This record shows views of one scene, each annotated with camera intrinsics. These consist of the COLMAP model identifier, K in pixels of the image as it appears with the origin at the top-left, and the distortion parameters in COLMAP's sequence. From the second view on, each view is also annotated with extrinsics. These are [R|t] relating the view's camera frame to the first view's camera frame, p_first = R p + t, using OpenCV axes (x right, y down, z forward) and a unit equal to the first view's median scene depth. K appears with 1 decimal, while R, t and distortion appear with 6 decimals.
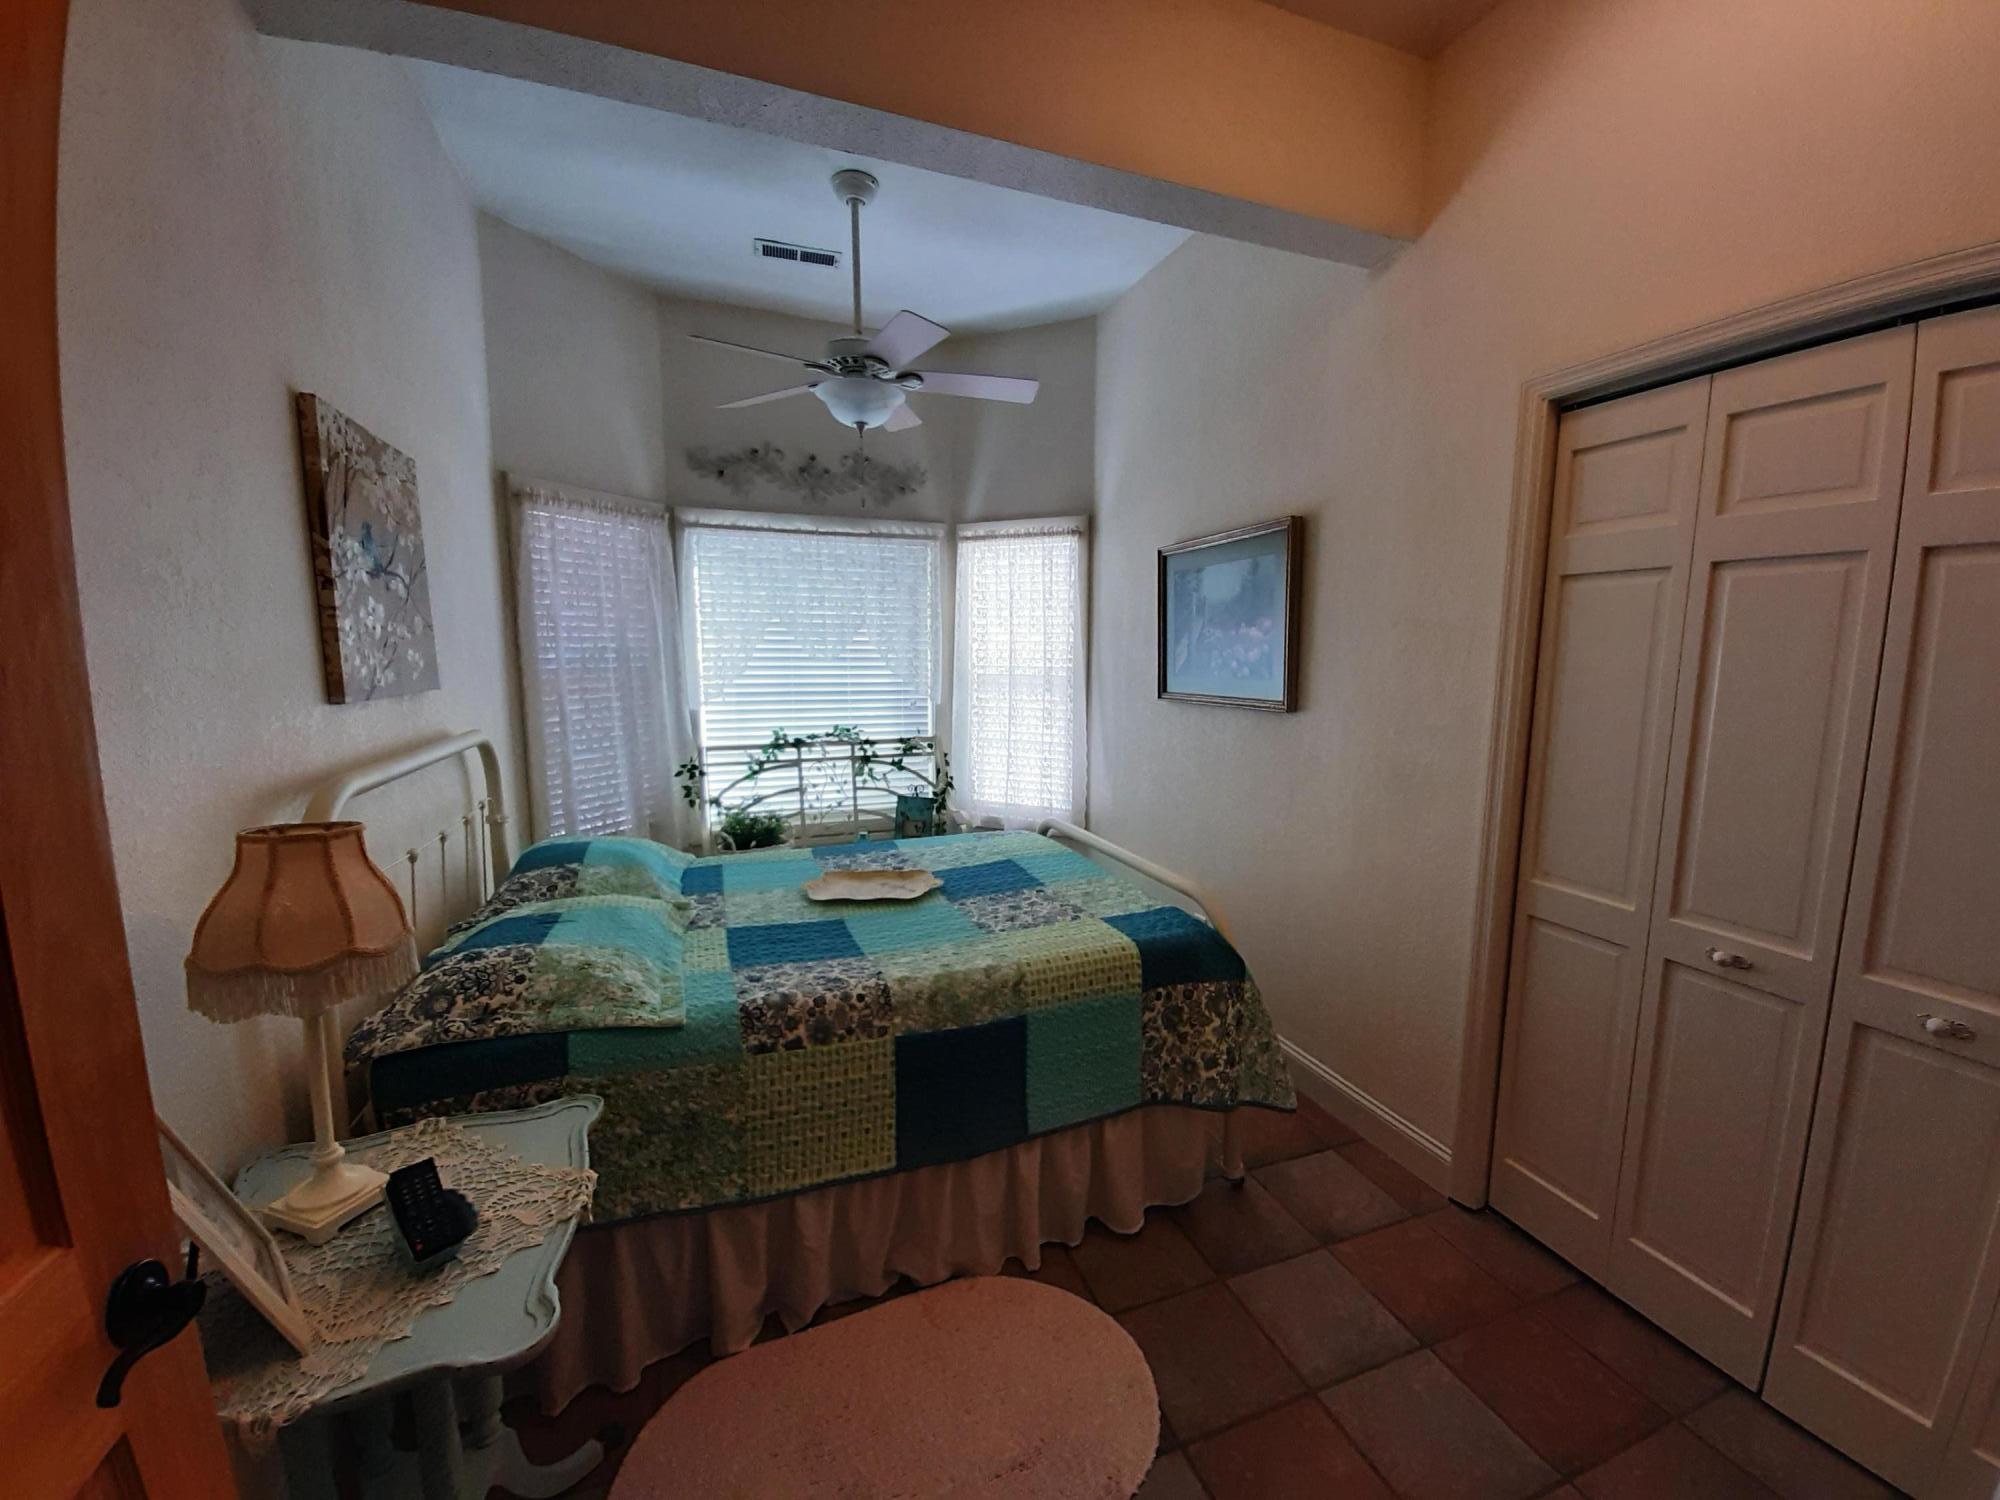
lens RADIAL K [[801.8, 0, 999.5], [0, 801.8, 752.1], [0, 0, 1]] dist [0.000211, 0.000000]
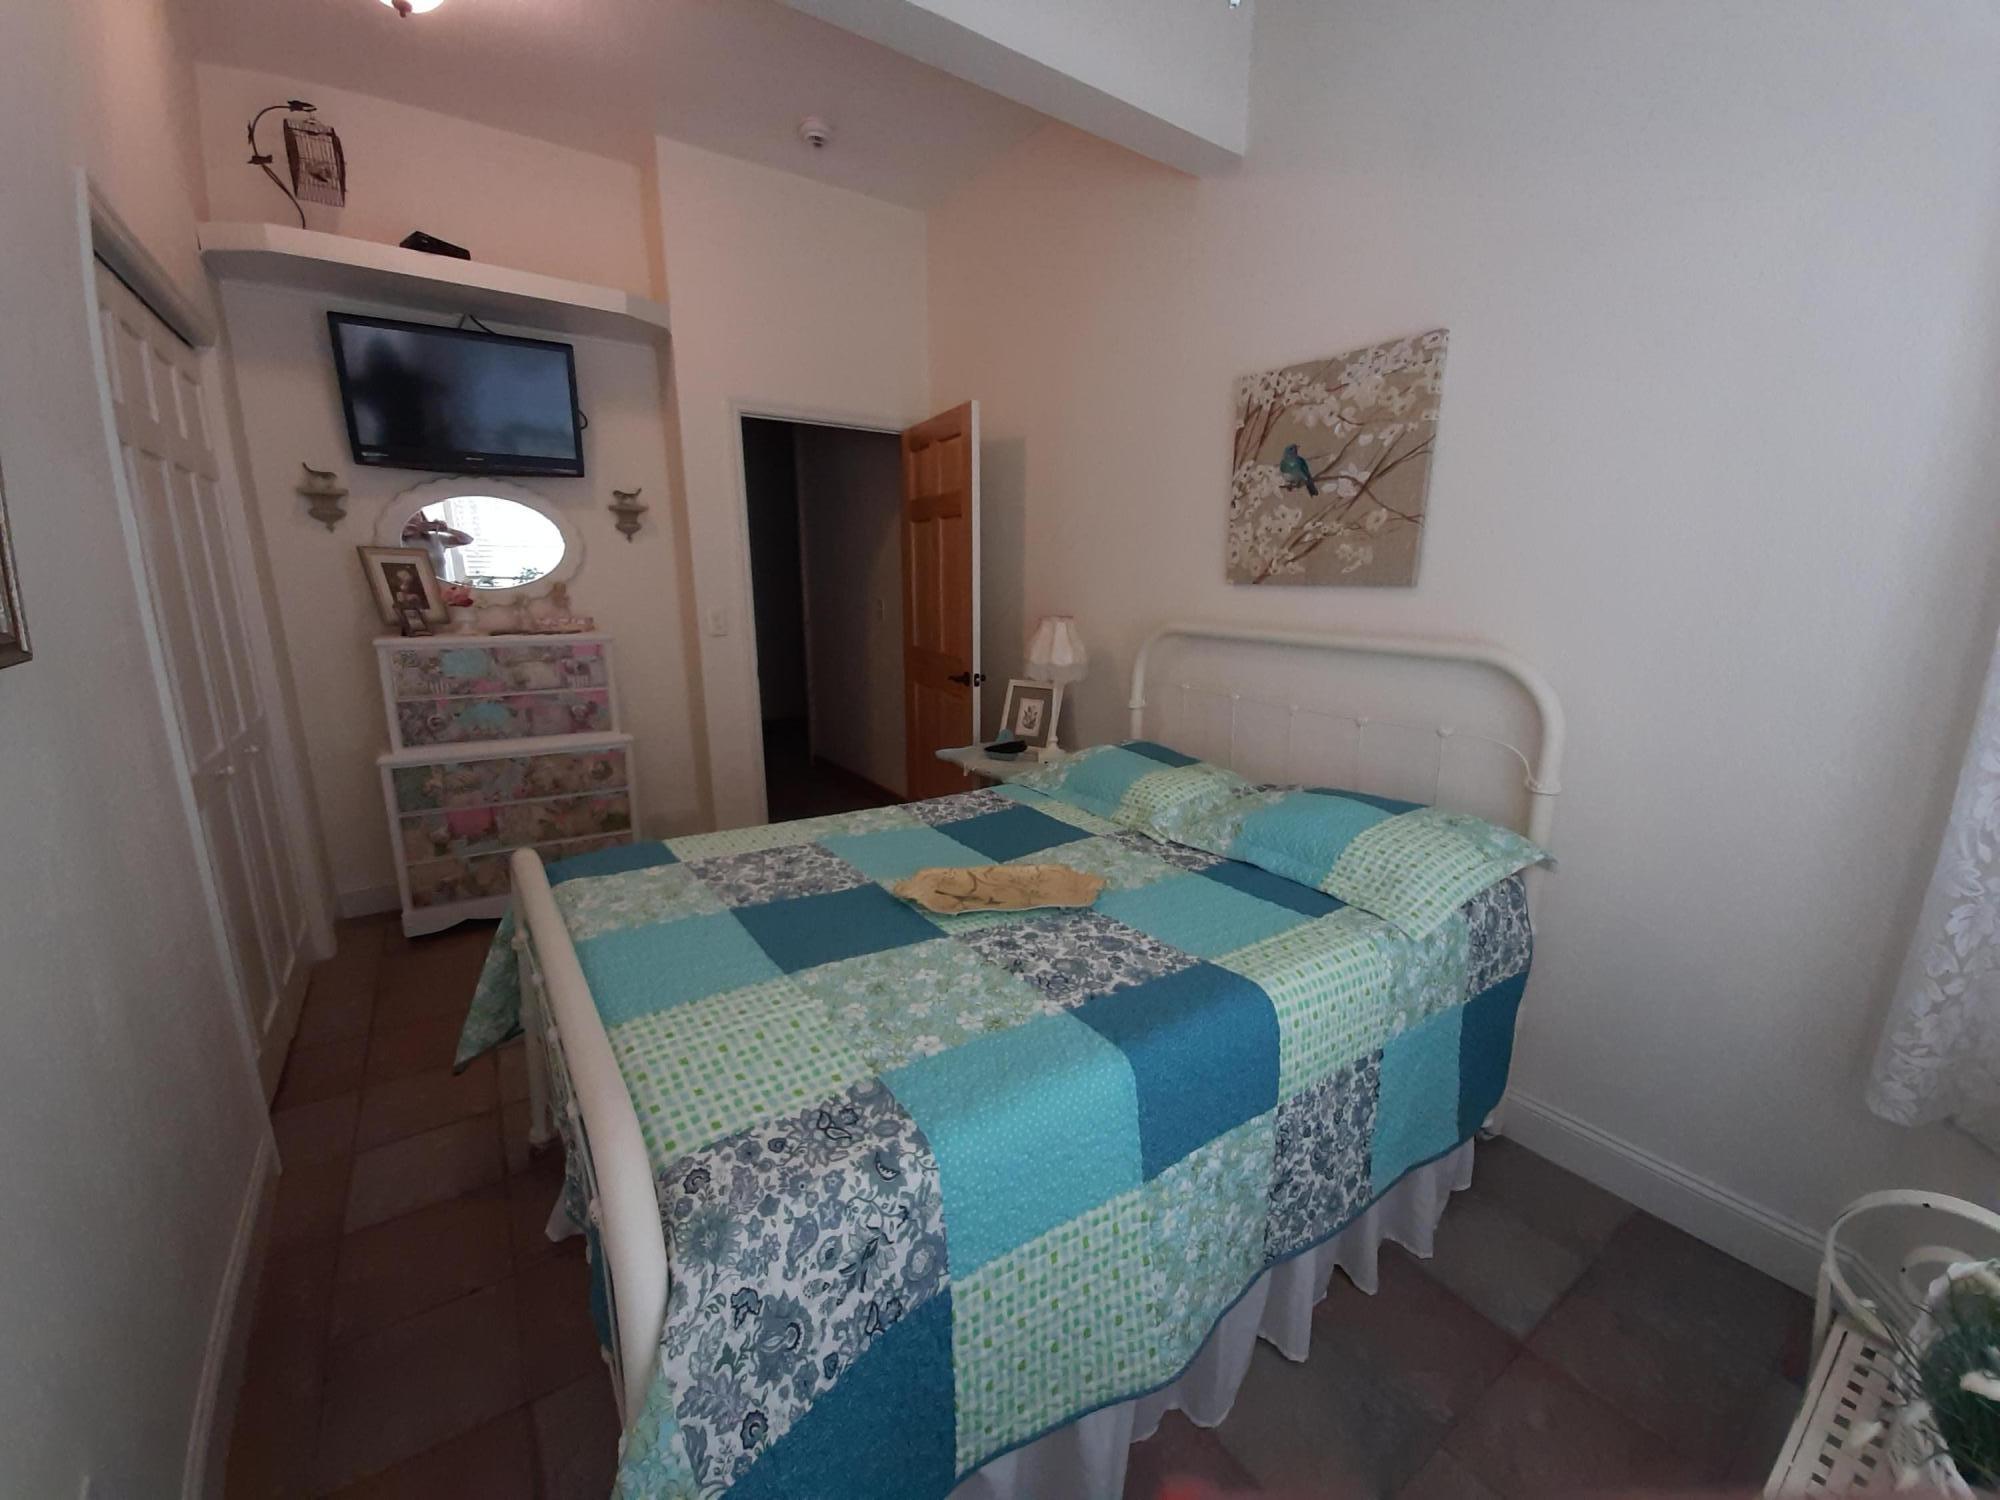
lens RADIAL K [[801.8, 0, 1002.1], [0, 801.8, 748.9], [0, 0, 1]] dist [0.000211, 0.000000]
pose [[-0.969059, 0.041236, -0.243361, -0.000005], [-0.042594, 0.943219, 0.329431, -0.178301], [0.243127, 0.329603, -0.912278, 1.707310]]
